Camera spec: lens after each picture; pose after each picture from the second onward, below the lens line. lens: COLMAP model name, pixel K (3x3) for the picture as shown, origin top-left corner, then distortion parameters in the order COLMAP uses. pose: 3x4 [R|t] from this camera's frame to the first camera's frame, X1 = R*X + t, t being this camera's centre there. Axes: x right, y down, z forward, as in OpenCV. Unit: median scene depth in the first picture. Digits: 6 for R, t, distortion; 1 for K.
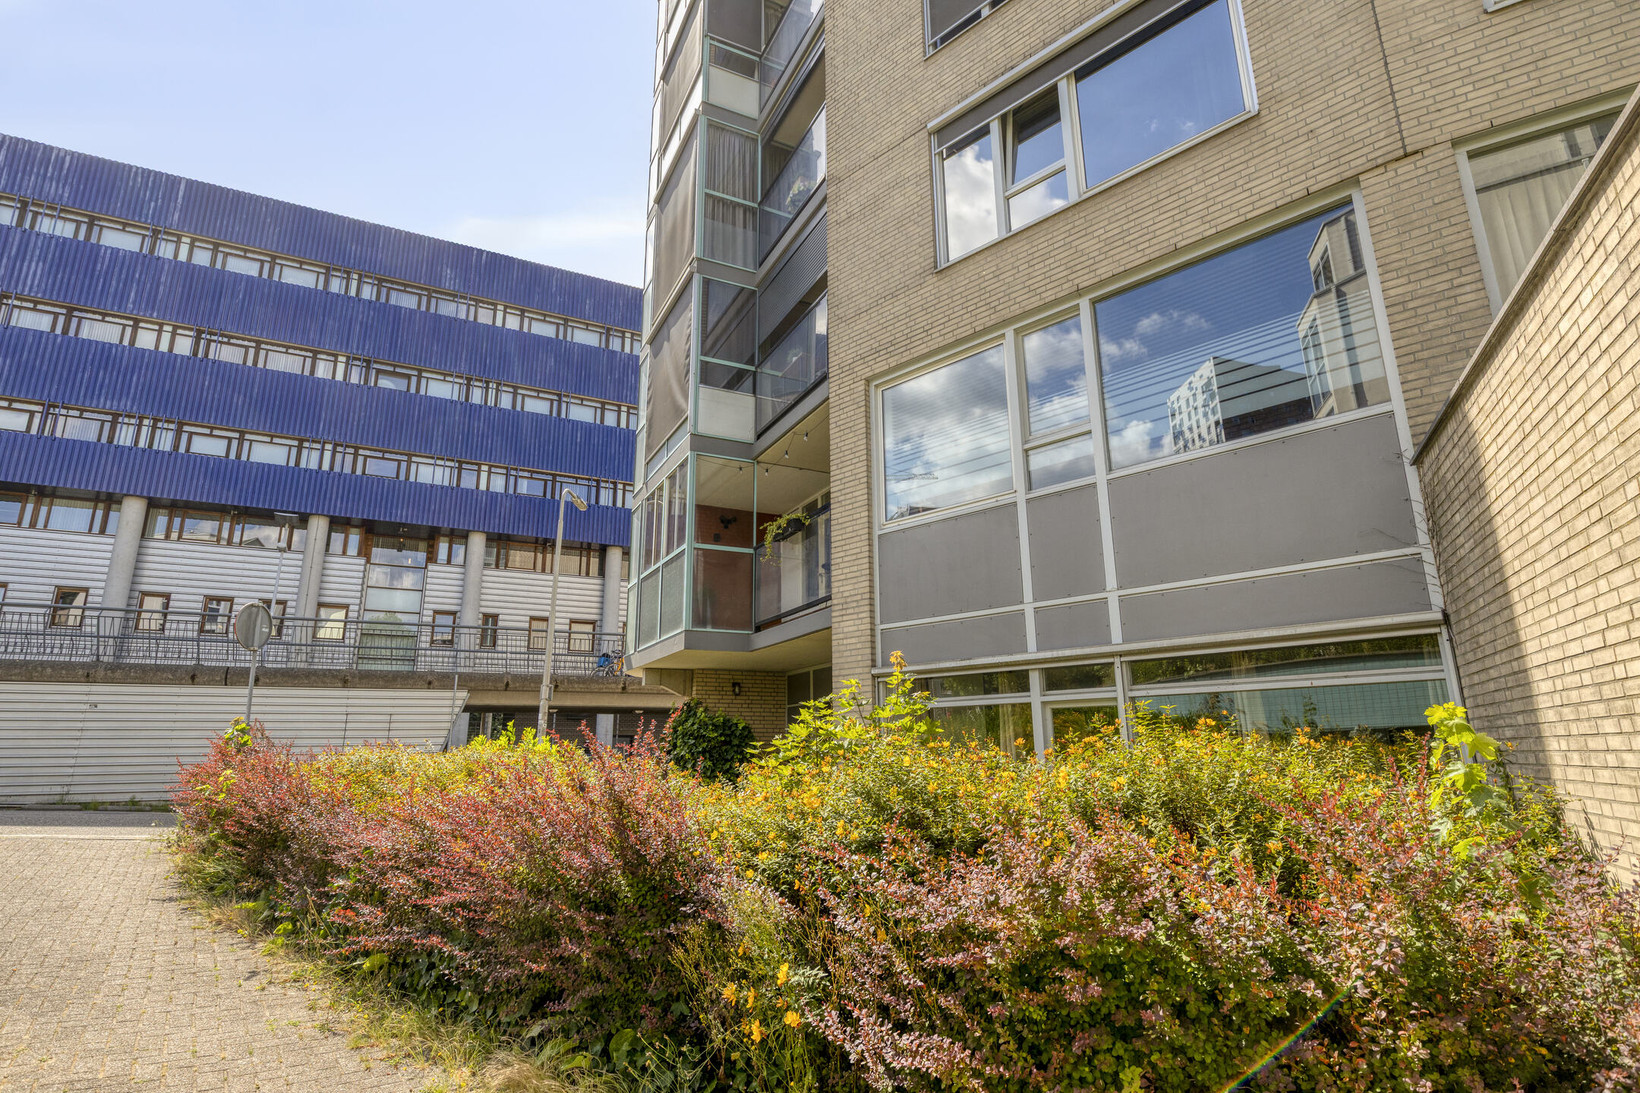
lens RADIAL K [[819.4, 0, 820.0], [0, 819.4, 546.5], [0, 0, 1]] dist [0.002706, 0.000254]
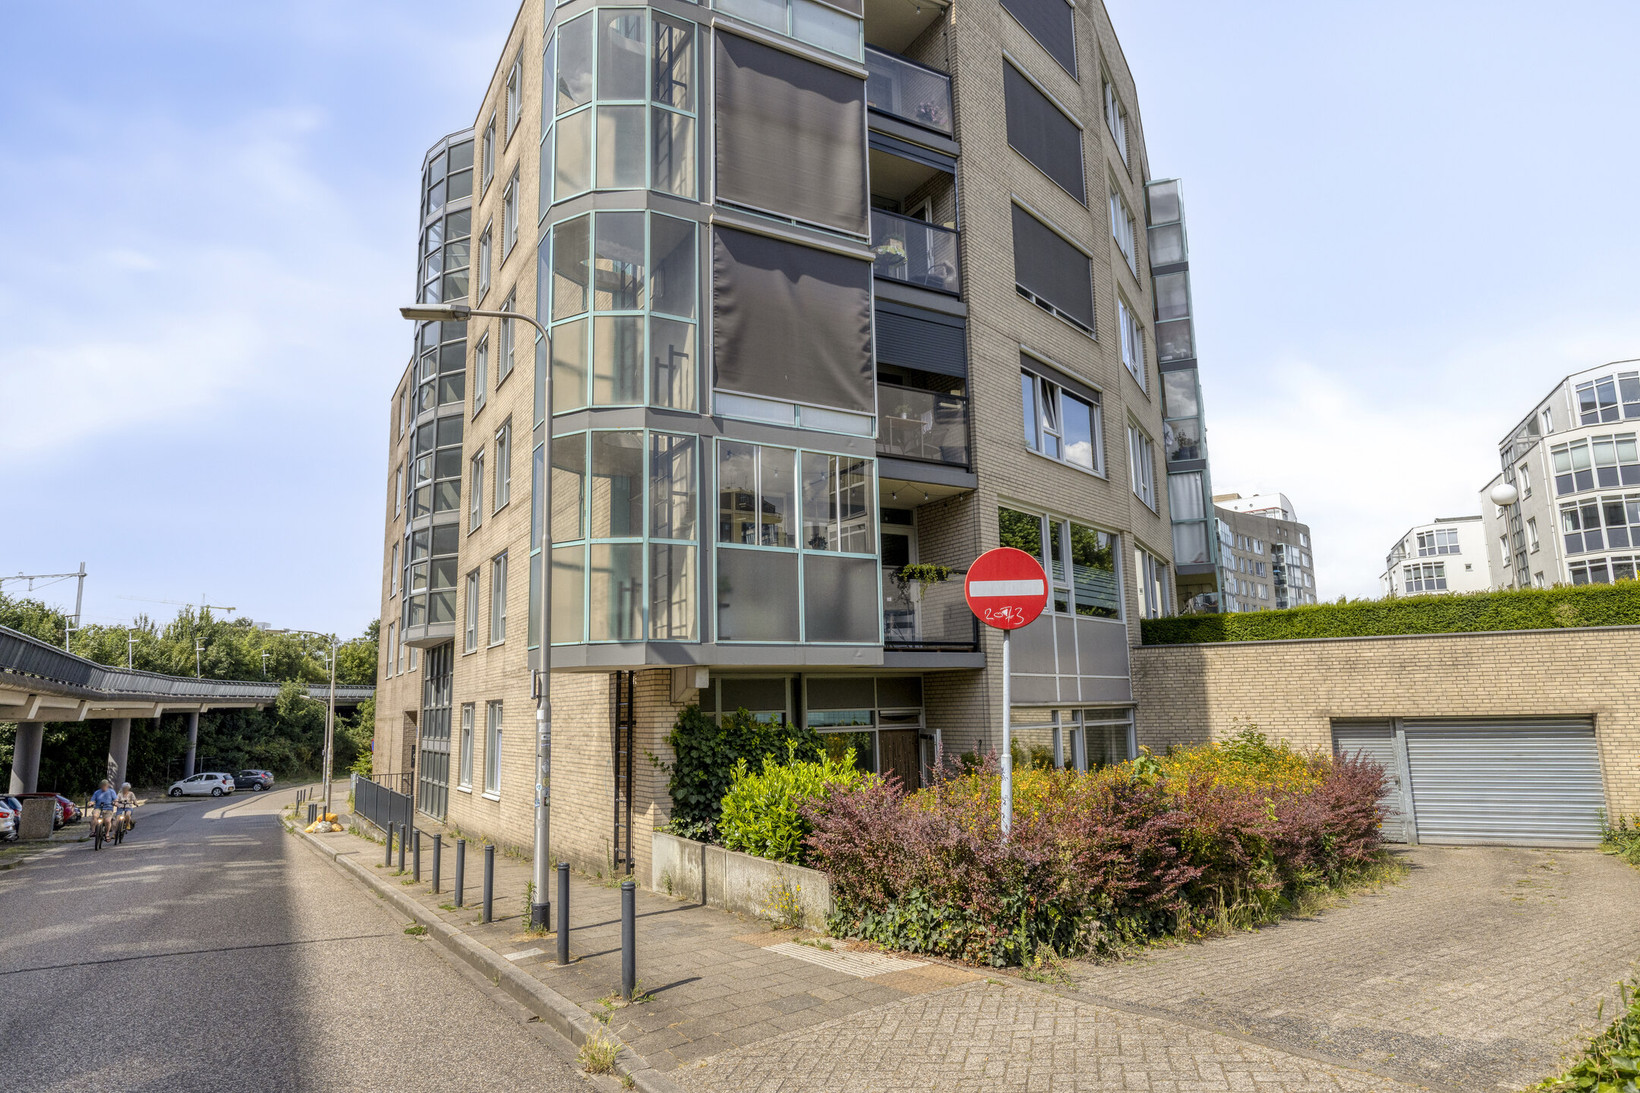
lens RADIAL K [[1007.0, 0, 820.0], [0, 1007.0, 546.5], [0, 0, 1]] dist [0.049738, 0.000863]
pose [[-0.066593, 0.170317, 0.983137, -1.728127], [-0.224135, 0.957589, -0.181072, 0.282324], [-0.972280, -0.232413, -0.025595, 1.416334]]
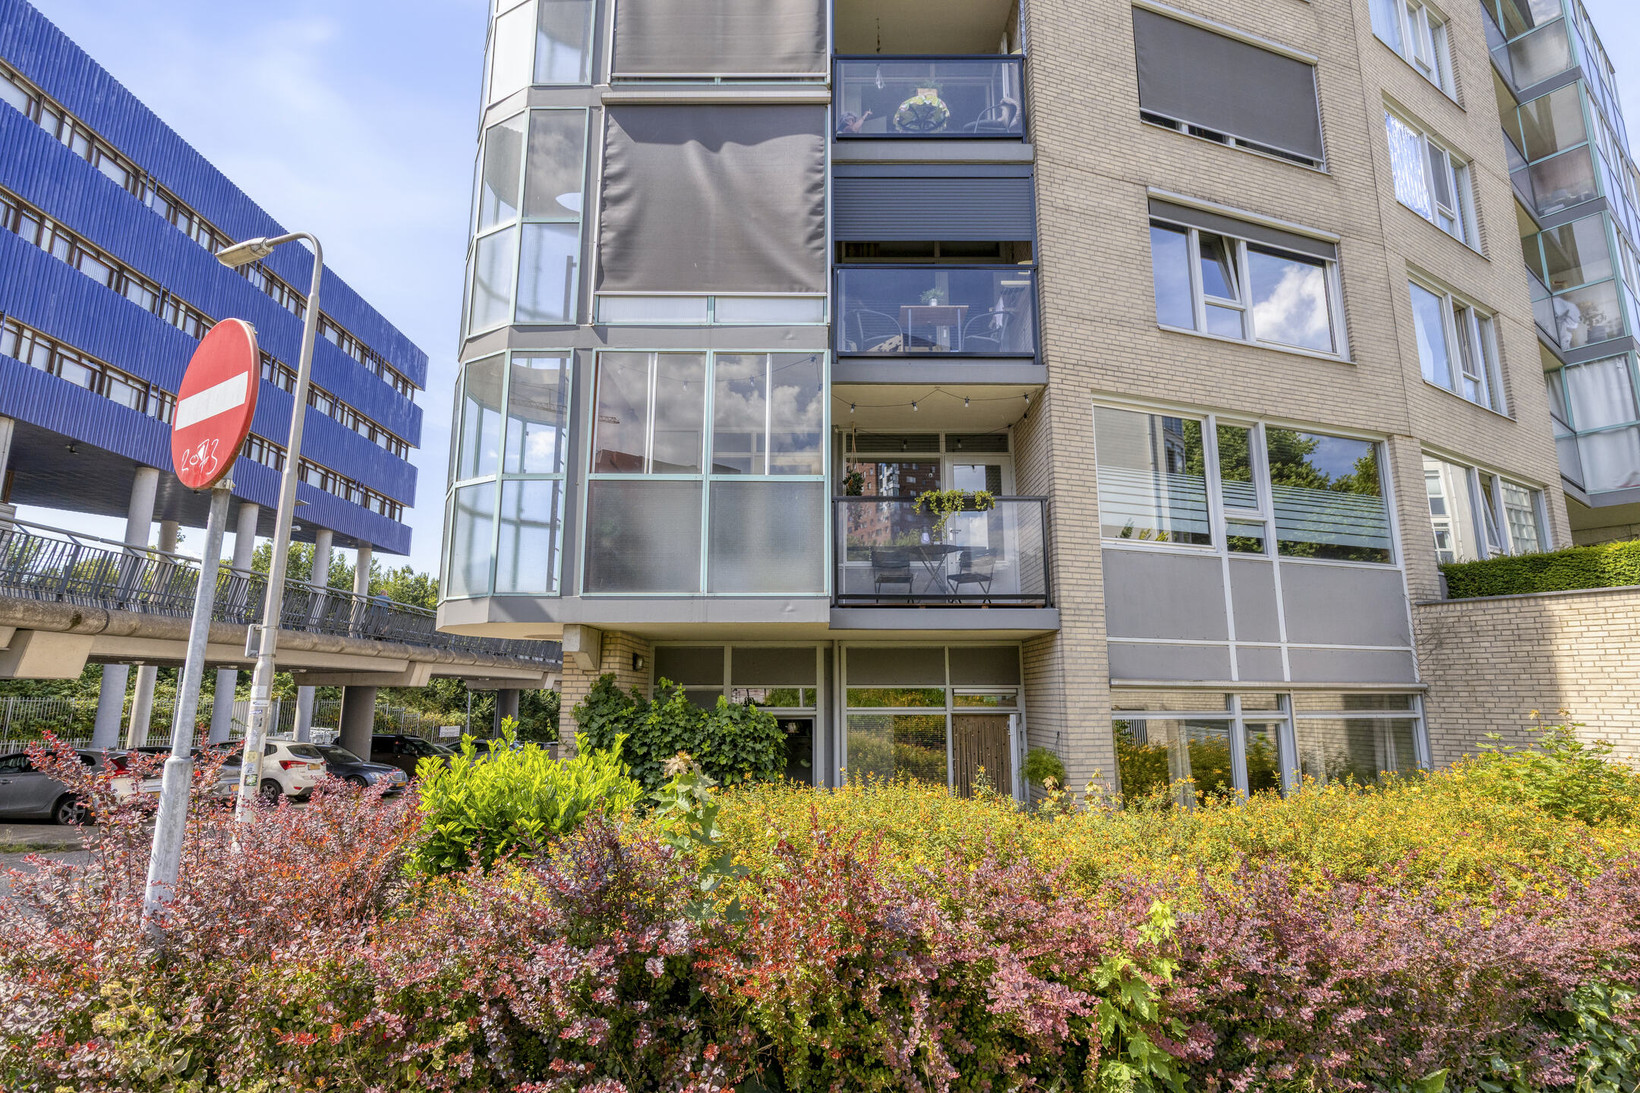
lens RADIAL K [[819.4, 0, 820.0], [0, 819.4, 546.5], [0, 0, 1]] dist [0.002706, 0.000254]
pose [[0.451913, 0.169384, 0.875833, -1.014315], [-0.226814, 0.971359, -0.070827, 0.139800], [-0.862746, -0.166643, 0.477388, 0.831520]]
